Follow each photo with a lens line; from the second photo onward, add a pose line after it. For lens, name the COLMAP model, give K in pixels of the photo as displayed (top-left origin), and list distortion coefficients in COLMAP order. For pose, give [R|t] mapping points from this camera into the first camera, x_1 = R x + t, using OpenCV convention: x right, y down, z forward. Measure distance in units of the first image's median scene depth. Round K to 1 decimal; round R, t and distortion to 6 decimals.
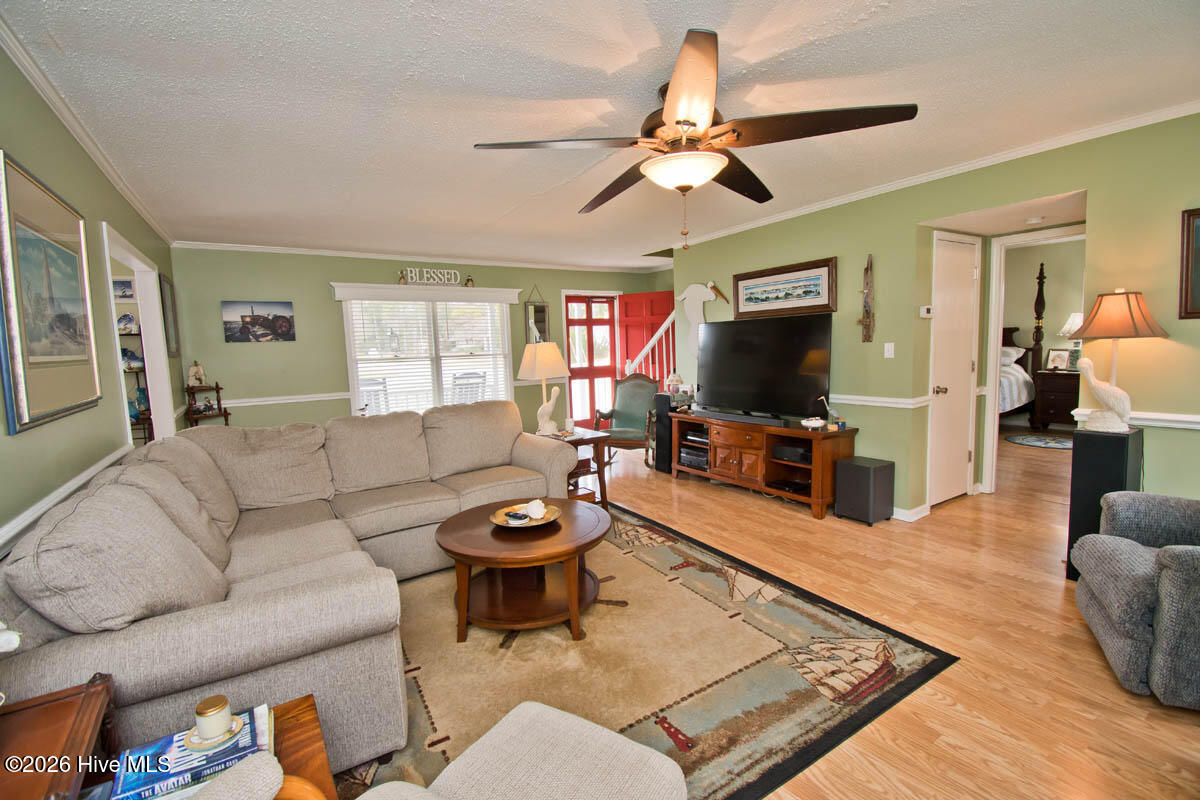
lens RADIAL K [[535.8, 0, 600.9], [0, 535.8, 399.1], [0, 0, 1]] dist [0.024989, -0.028832]
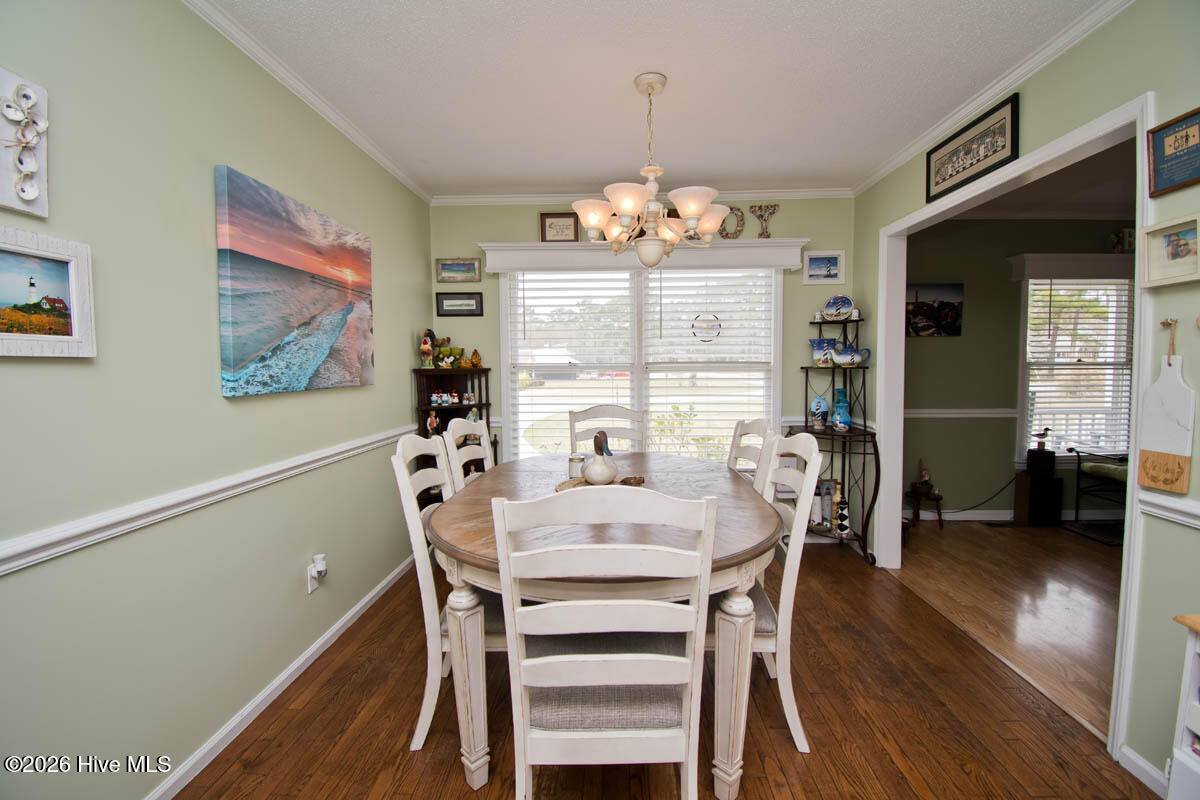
lens RADIAL K [[537.8, 0, 600.0], [0, 537.8, 400.0], [0, 0, 1]] dist [0.024414, -0.029168]
pose [[0.817677, 0.062375, -0.572288, -0.942269], [-0.076447, 0.997074, -0.000552, 0.032572], [0.570579, 0.044201, 0.820052, 0.184088]]
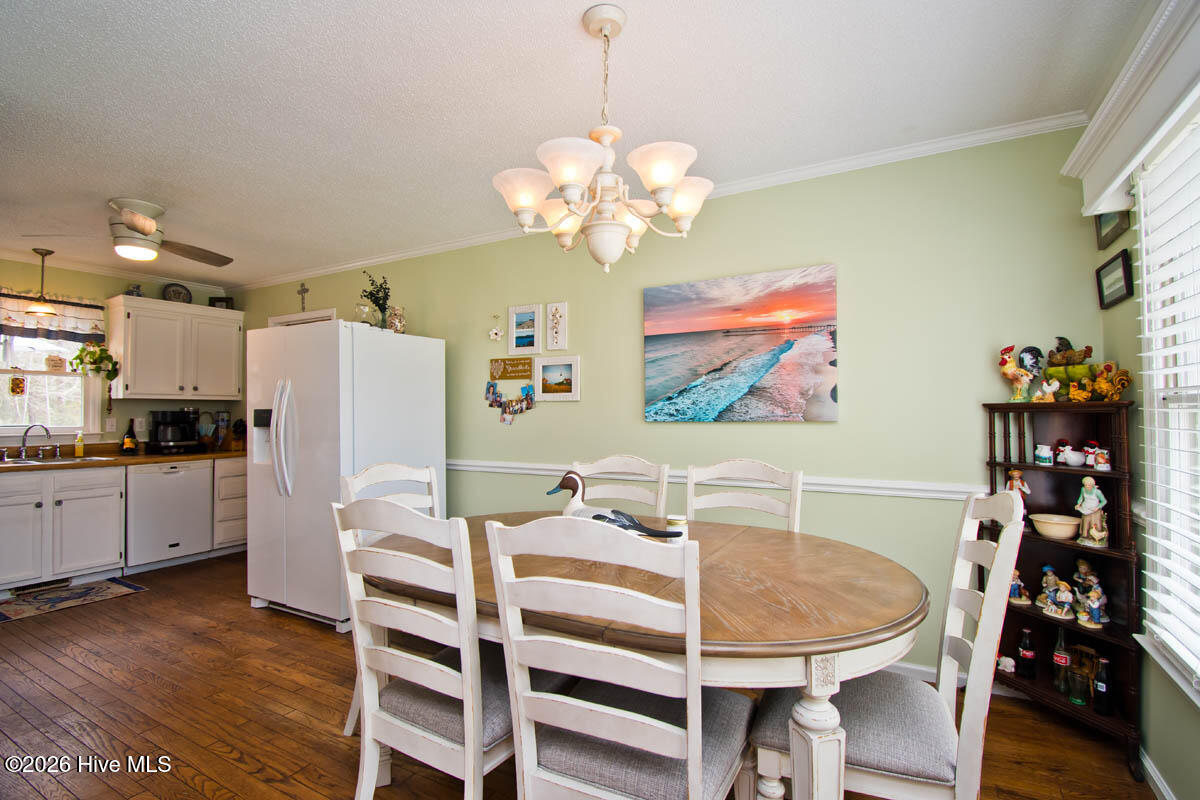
lens RADIAL K [[552.7, 0, 600.0], [0, 552.7, 400.0], [0, 0, 1]] dist [0.024961, -0.030125]
pose [[-0.881343, 0.026742, -0.471720, -1.044313], [-0.013785, 0.996516, 0.082249, -0.057809], [0.472276, 0.078992, -0.877904, 1.229011]]
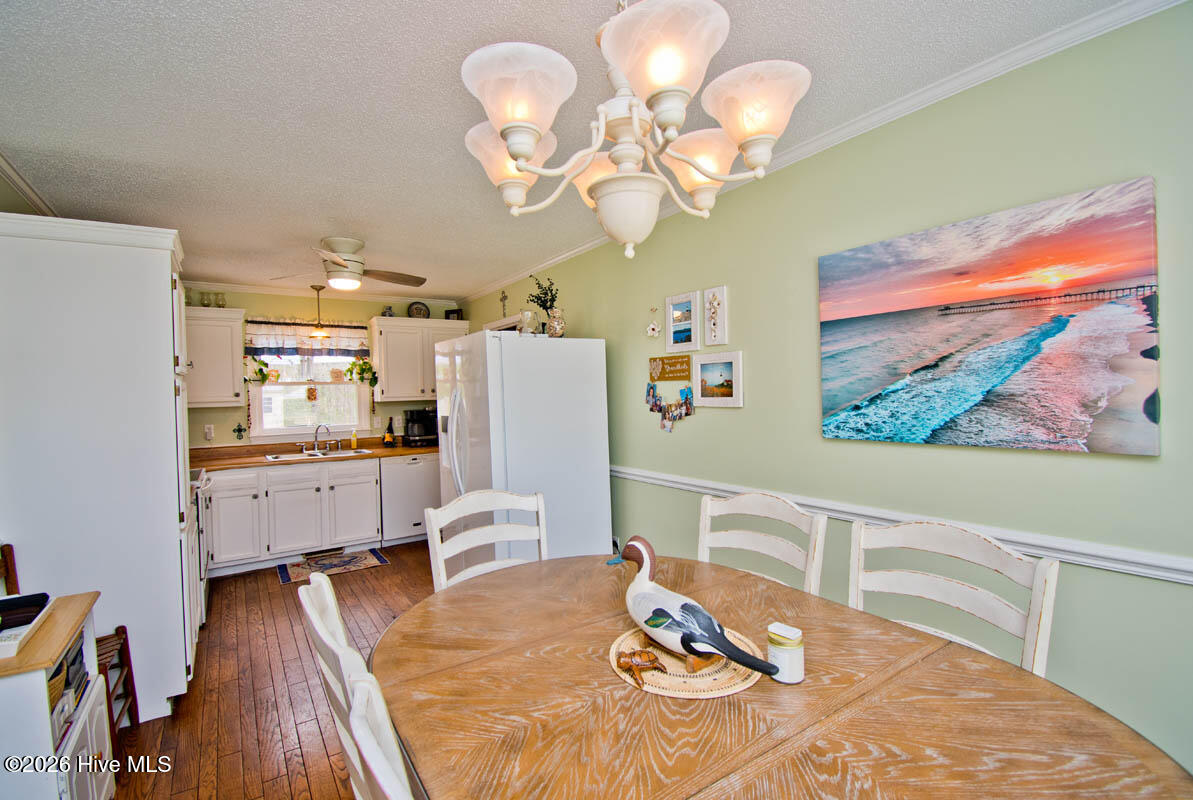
lens RADIAL K [[534.6, 0, 596.5], [0, 534.6, 400.0], [0, 0, 1]] dist [0.024414, -0.029168]
pose [[-0.997996, 0.058541, -0.024018, -1.260526], [0.055423, 0.991863, 0.114609, -0.086621], [0.030532, 0.113049, -0.993120, 1.098655]]
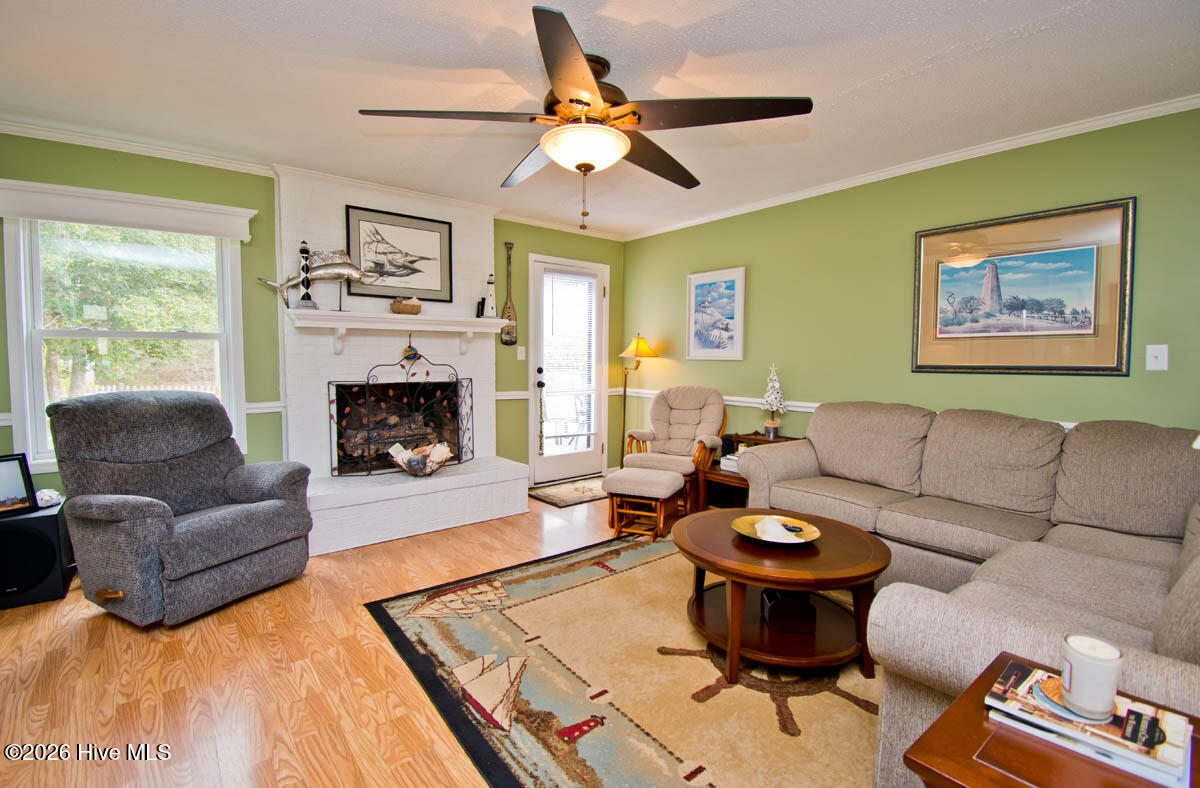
lens RADIAL K [[530.1, 0, 580.0], [0, 530.1, 386.7], [0, 0, 1]] dist [0.023047, -0.026610]
pose [[-0.997107, 0.031581, -0.069135, 0.182567], [0.020290, 0.987182, 0.158306, -0.120070], [0.073248, 0.156446, -0.984967, 1.501421]]
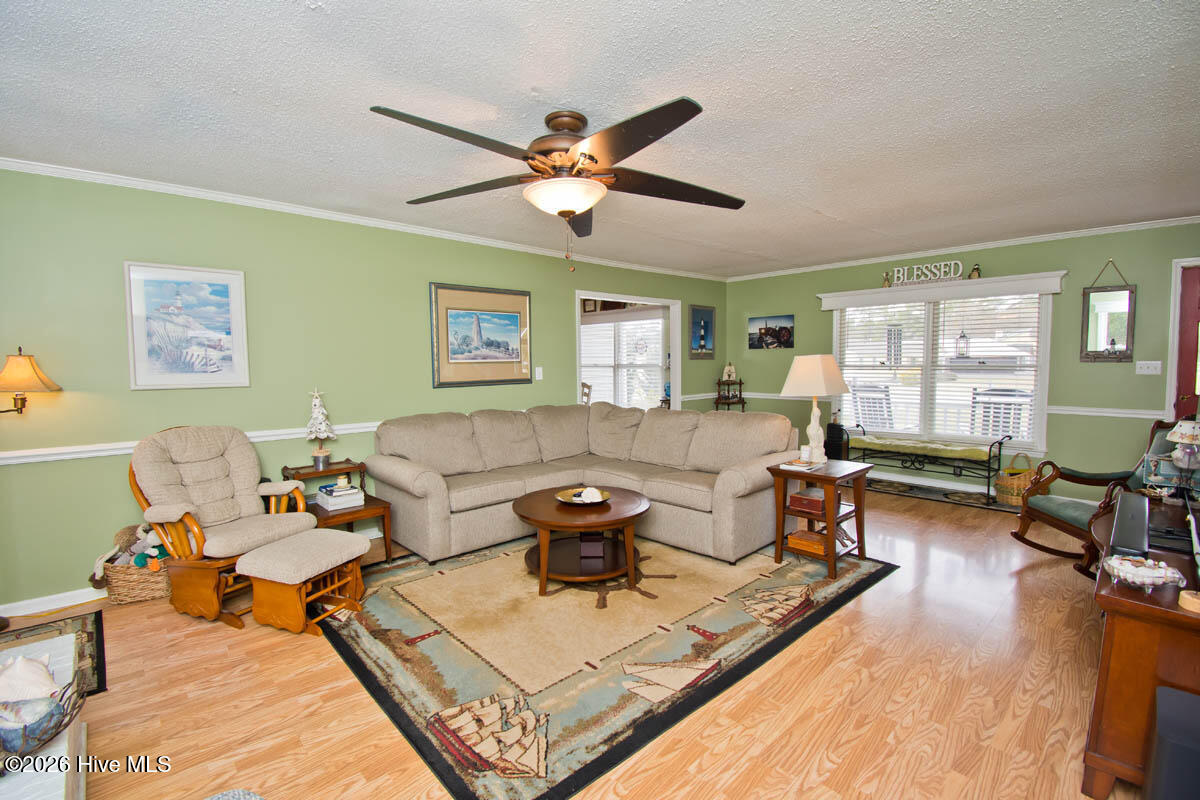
lens RADIAL K [[535.8, 0, 600.9], [0, 535.8, 399.1], [0, 0, 1]] dist [0.024989, -0.028832]
pose [[0.164885, 0.101156, -0.981112, 0.912927], [-0.094137, 0.991800, 0.086437, -0.102548], [0.981810, 0.078107, 0.173055, 0.687116]]
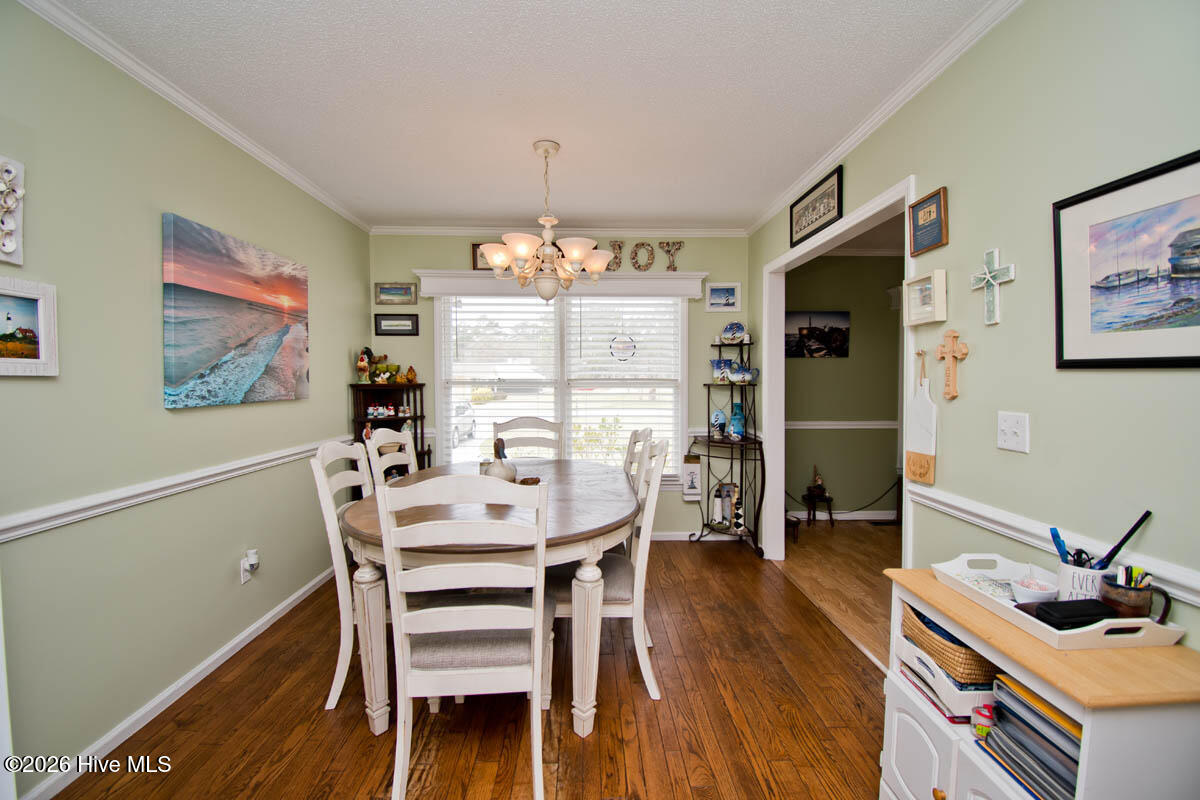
lens RADIAL K [[535.8, 0, 600.9], [0, 535.8, 399.1], [0, 0, 1]] dist [0.024989, -0.028832]
pose [[0.854663, 0.049372, -0.516830, -0.797655], [-0.077504, 0.996446, -0.032977, 0.027939], [0.513365, 0.068241, 0.855453, 0.134155]]
